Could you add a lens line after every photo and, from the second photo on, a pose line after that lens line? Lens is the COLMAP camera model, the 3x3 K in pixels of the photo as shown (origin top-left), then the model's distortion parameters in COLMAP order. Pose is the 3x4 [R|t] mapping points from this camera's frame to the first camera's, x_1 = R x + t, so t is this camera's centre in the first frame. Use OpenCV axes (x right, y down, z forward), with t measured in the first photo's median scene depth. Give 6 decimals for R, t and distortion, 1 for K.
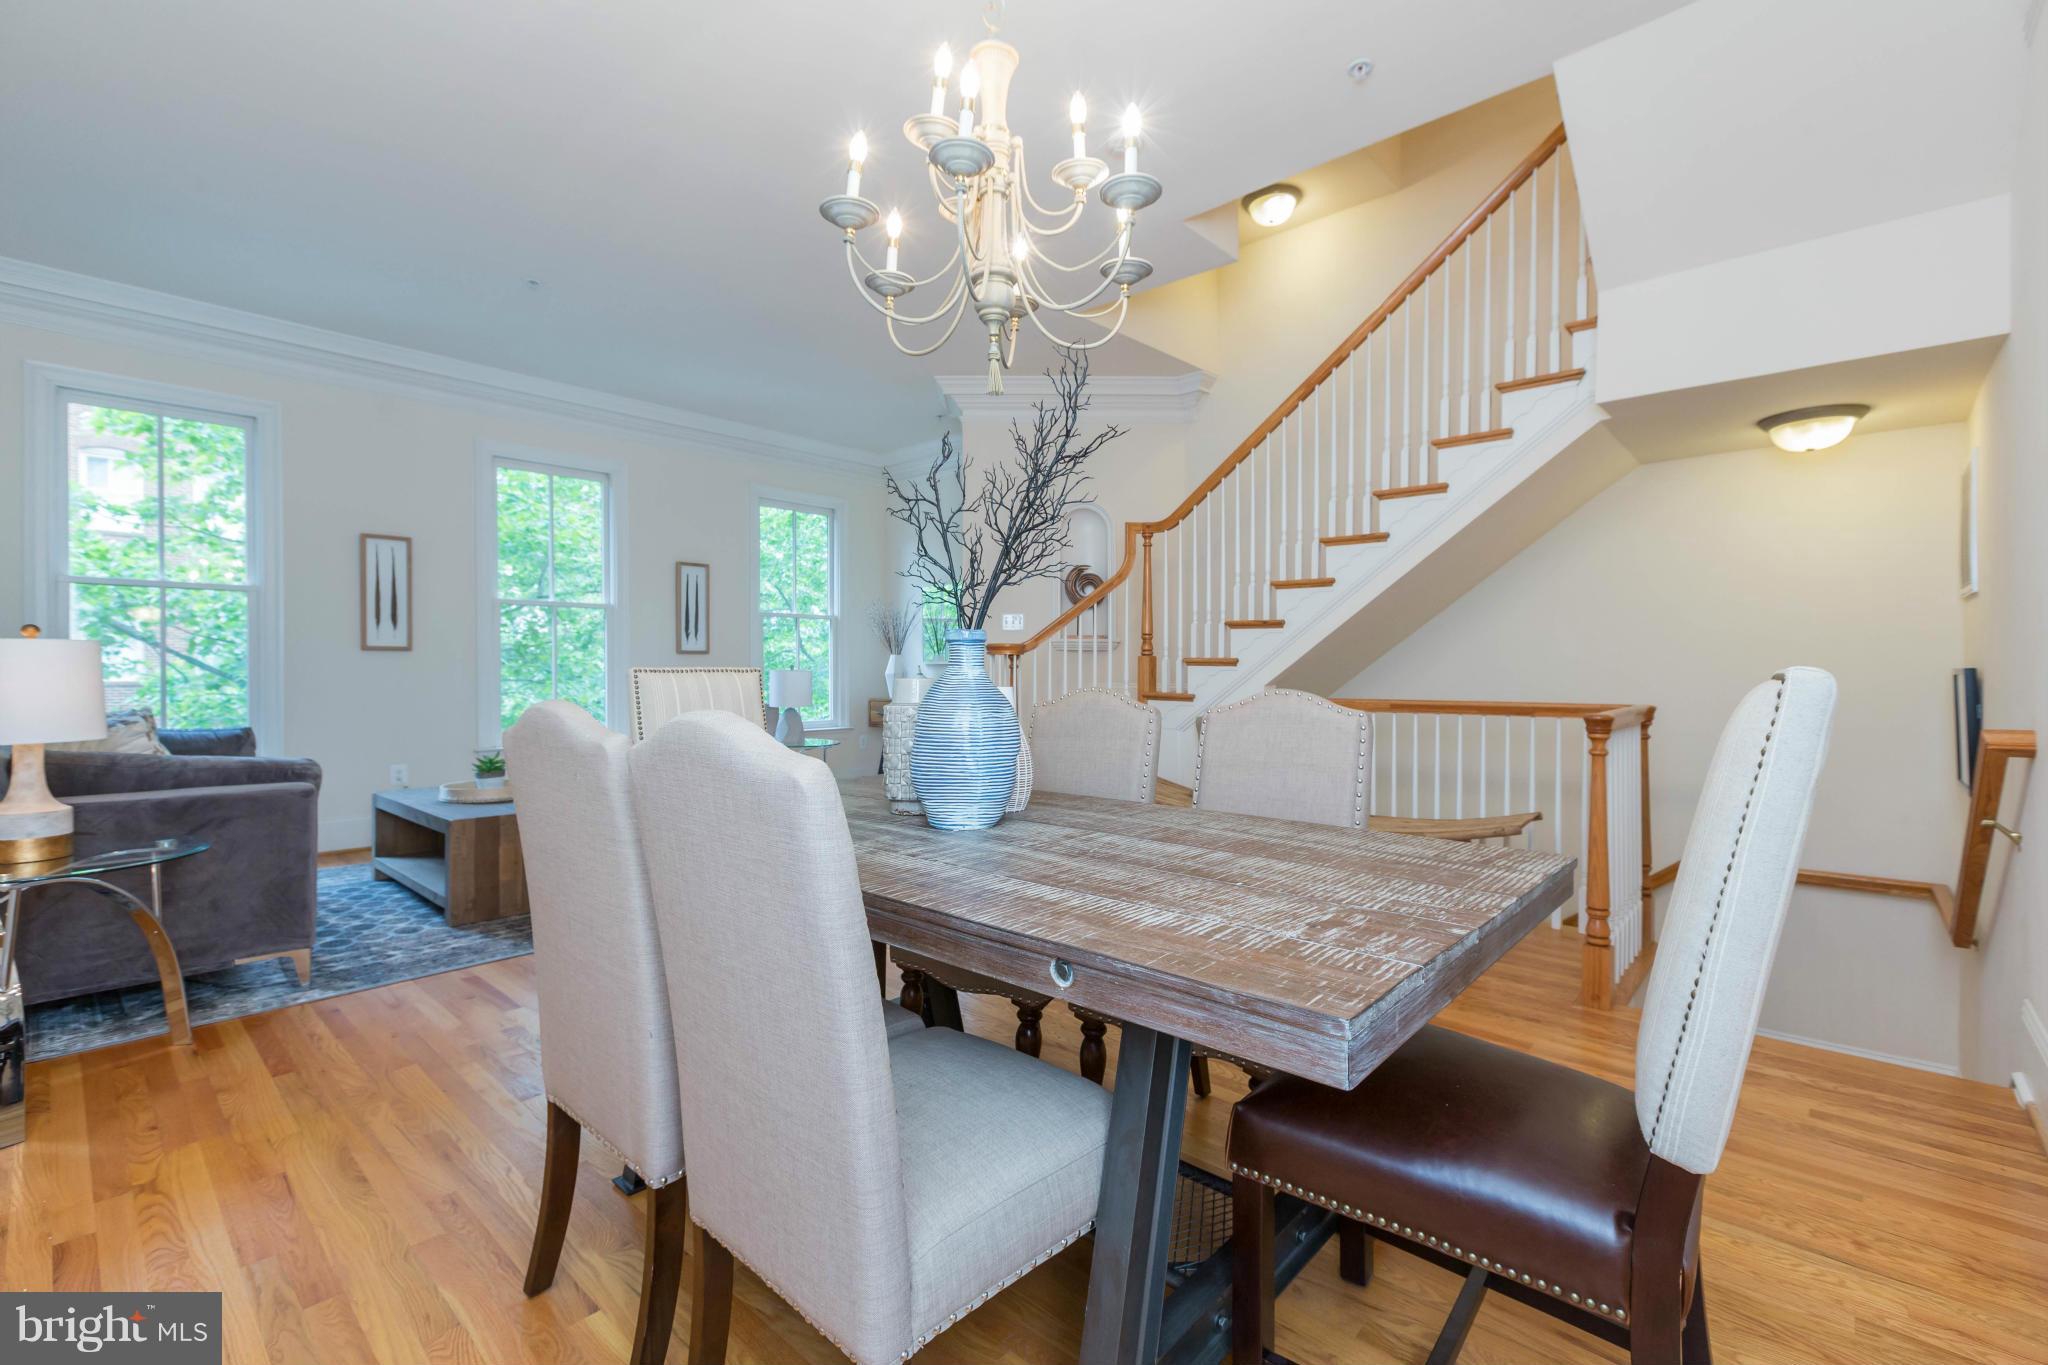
lens RADIAL K [[893.9, 0, 1020.5], [0, 893.9, 675.2], [0, 0, 1]] dist [0.002589, -0.000784]
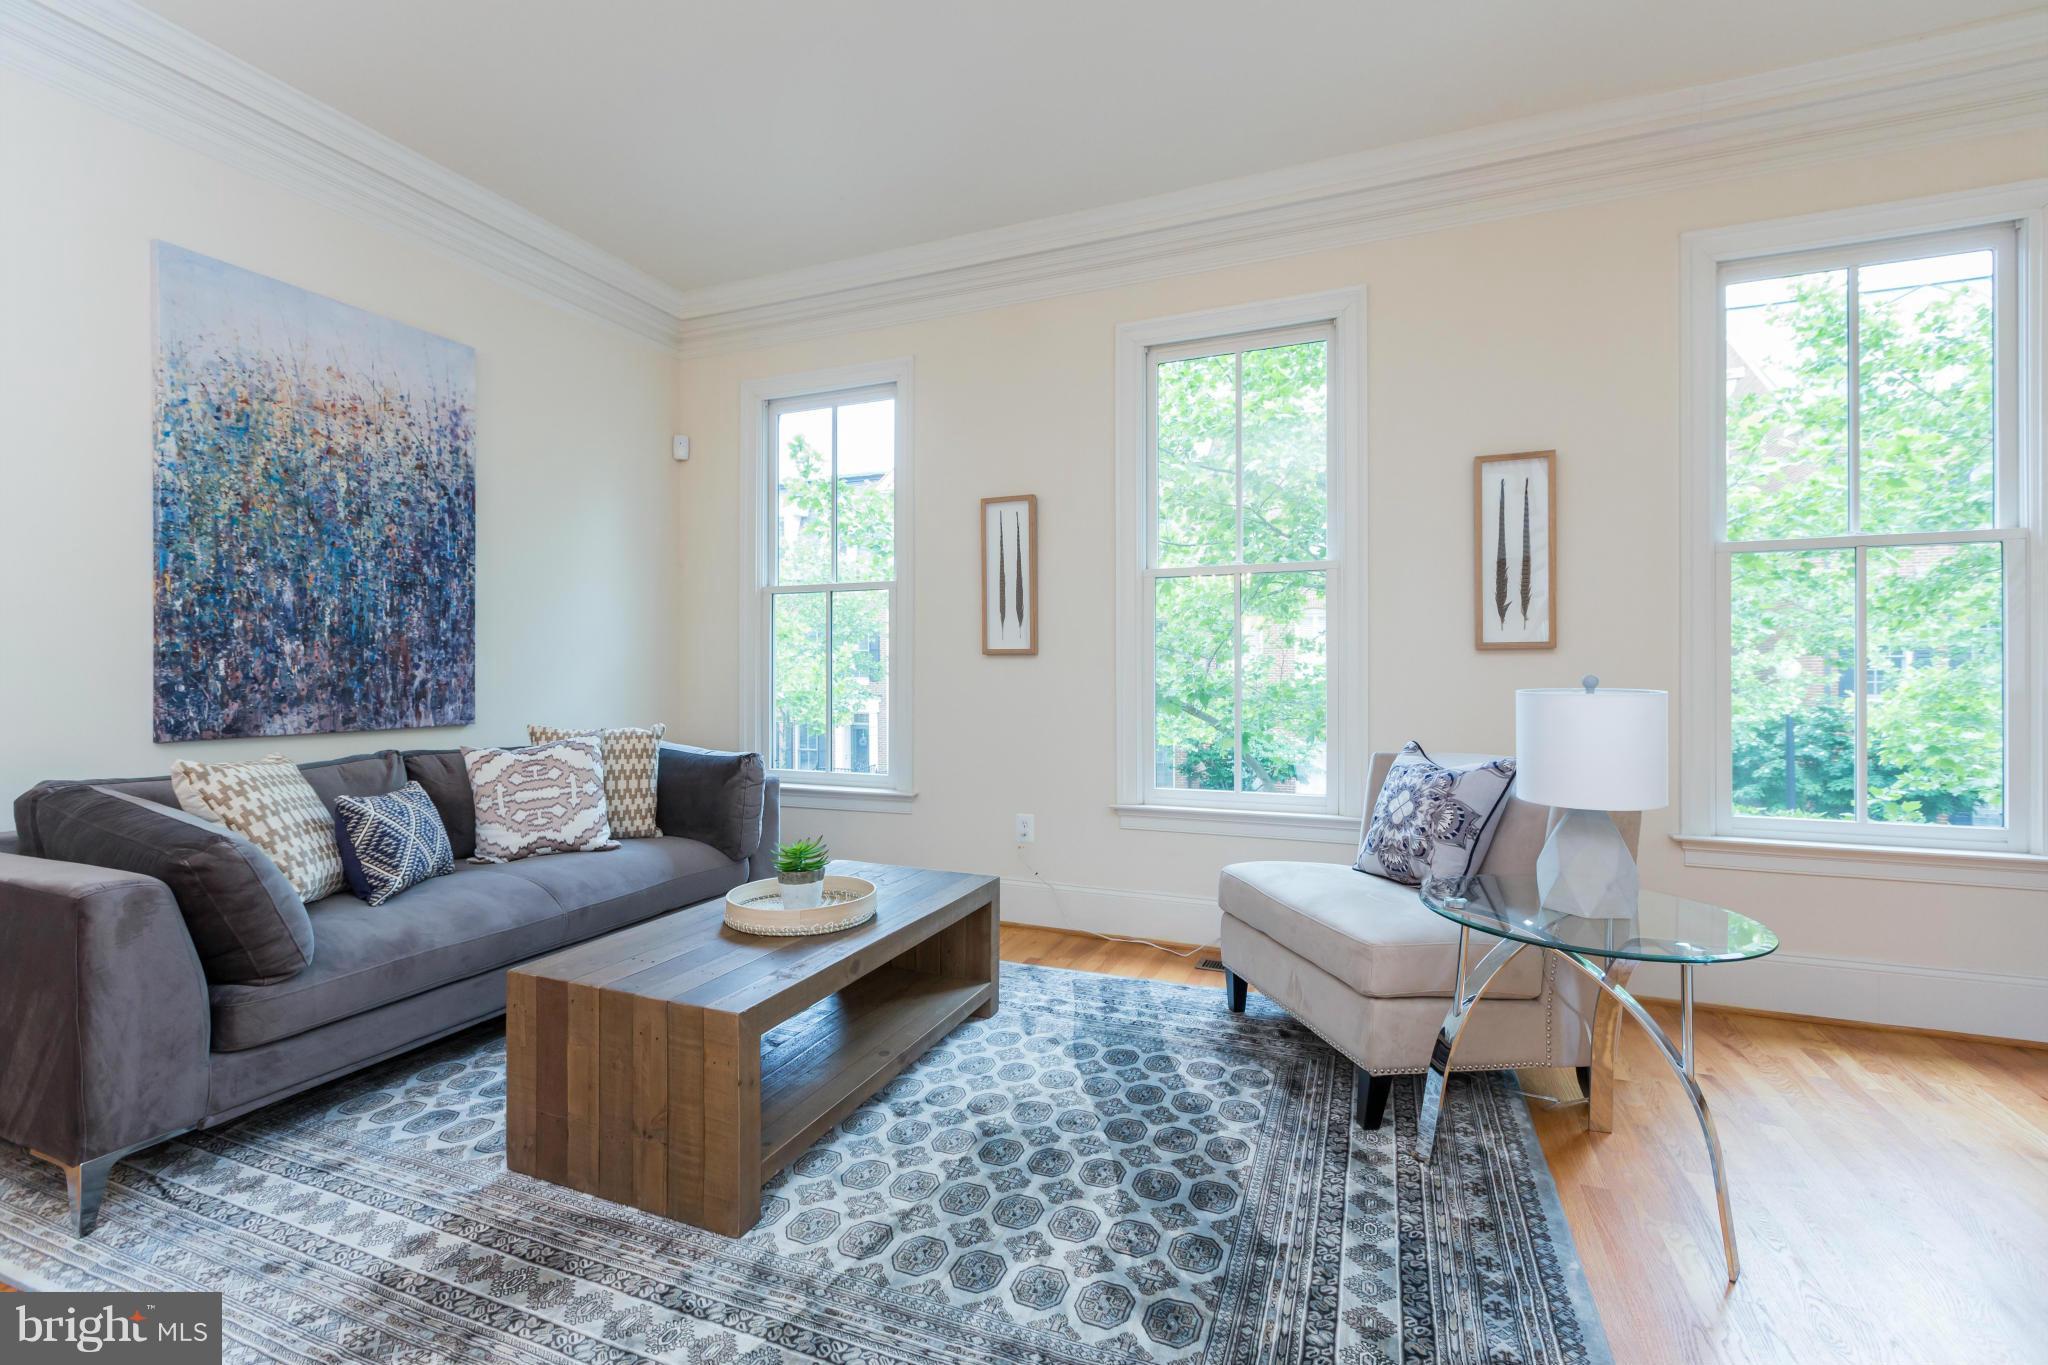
lens RADIAL K [[893.9, 0, 1020.5], [0, 893.9, 675.2], [0, 0, 1]] dist [0.002589, -0.000784]
pose [[0.337016, 0.002475, -0.941496, -0.019401], [-0.006093, 0.999981, 0.000447, -0.011674], [0.941479, 0.005586, 0.337025, 0.762612]]
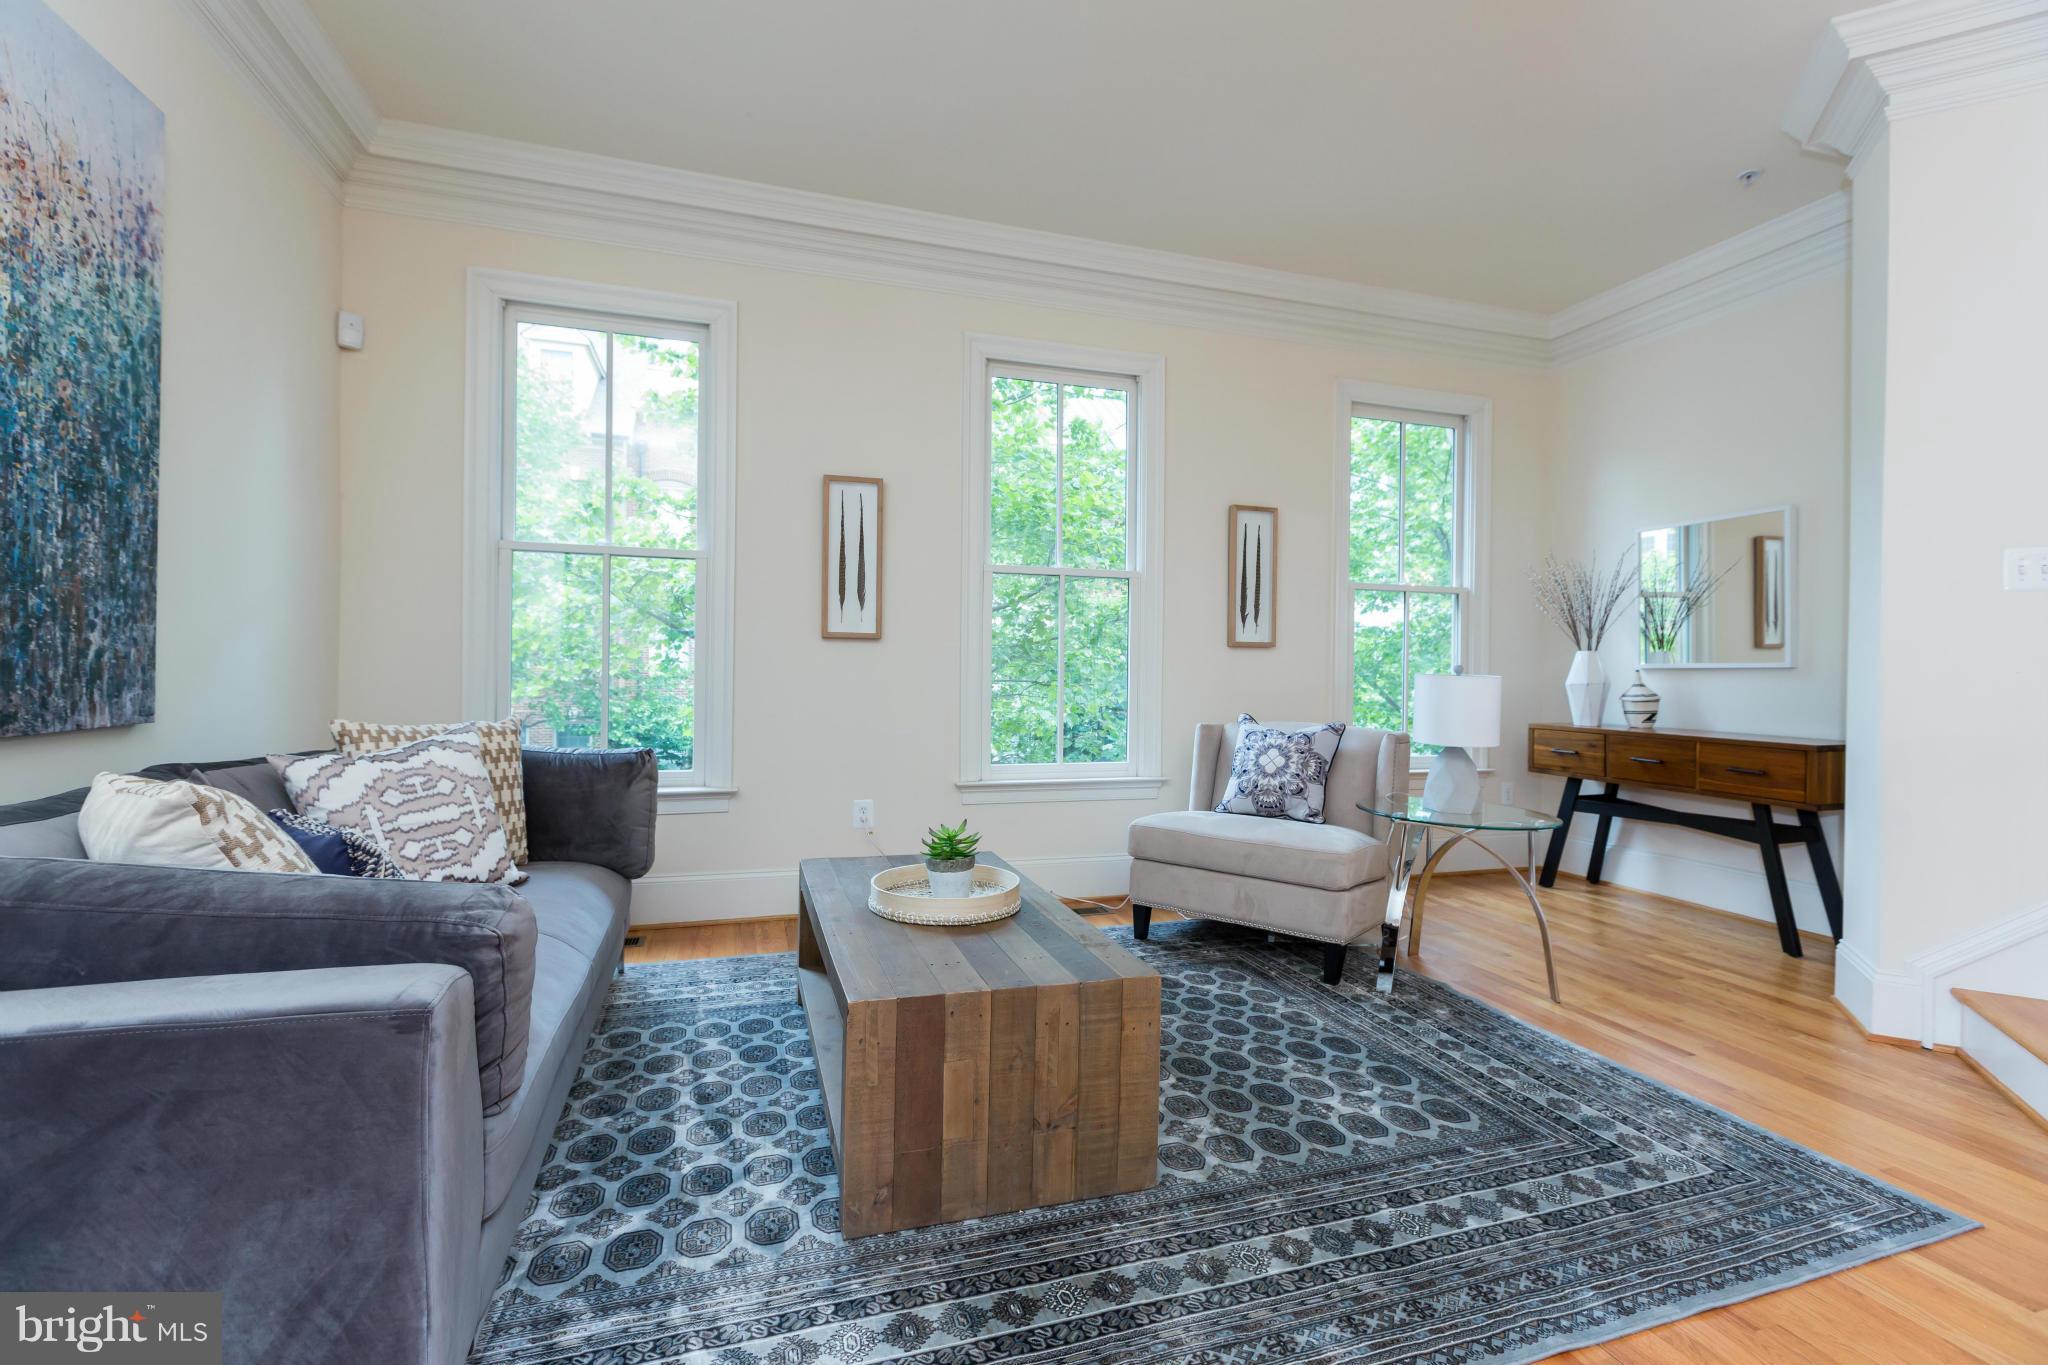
lens RADIAL K [[893.3, 0, 1013.2], [0, 893.3, 673.1], [0, 0, 1]] dist [0.000404, -0.000511]
pose [[0.860920, 0.015134, -0.508515, -0.235453], [-0.018293, 0.999832, -0.001214, -0.001981], [0.508411, 0.010348, 0.861052, 0.451568]]
